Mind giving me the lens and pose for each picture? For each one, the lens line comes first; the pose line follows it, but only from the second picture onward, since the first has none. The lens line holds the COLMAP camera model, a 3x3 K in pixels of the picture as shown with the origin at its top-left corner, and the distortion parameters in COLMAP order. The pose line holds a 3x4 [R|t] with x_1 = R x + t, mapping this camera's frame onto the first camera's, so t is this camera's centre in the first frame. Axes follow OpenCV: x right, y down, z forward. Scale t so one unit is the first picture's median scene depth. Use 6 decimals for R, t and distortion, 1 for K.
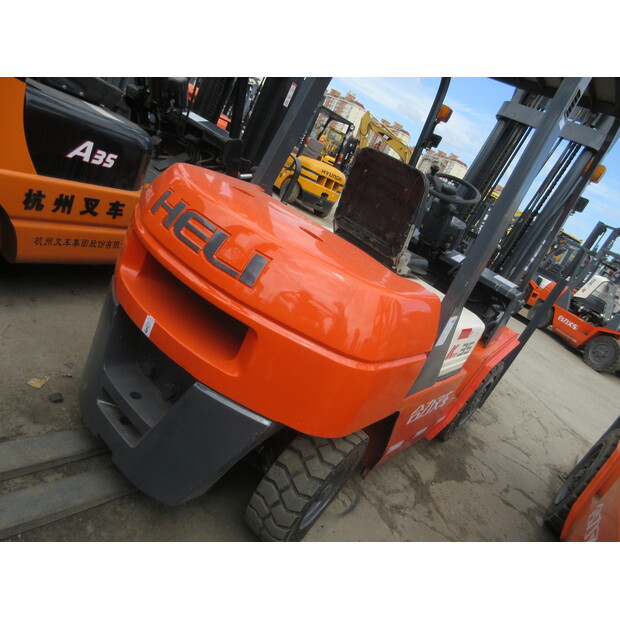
lens RADIAL K [[463.0, 0, 310.0], [0, 463.0, 310.0], [0, 0, 1]] dist [-0.002937, 0.002445]
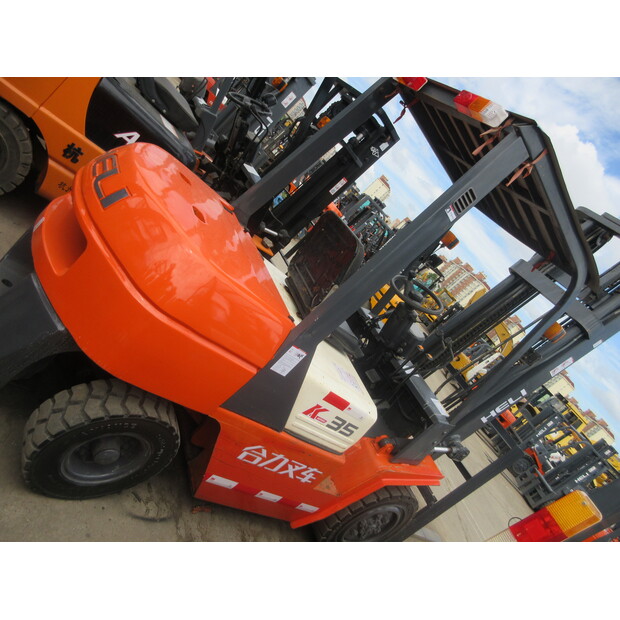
lens RADIAL K [[463.0, 0, 310.0], [0, 463.0, 310.0], [0, 0, 1]] dist [-0.002937, 0.002445]
pose [[0.889235, 0.397957, -0.225590, 0.415467], [-0.444446, 0.868343, -0.220111, 0.118678], [0.108295, 0.295993, 0.949031, 0.012710]]
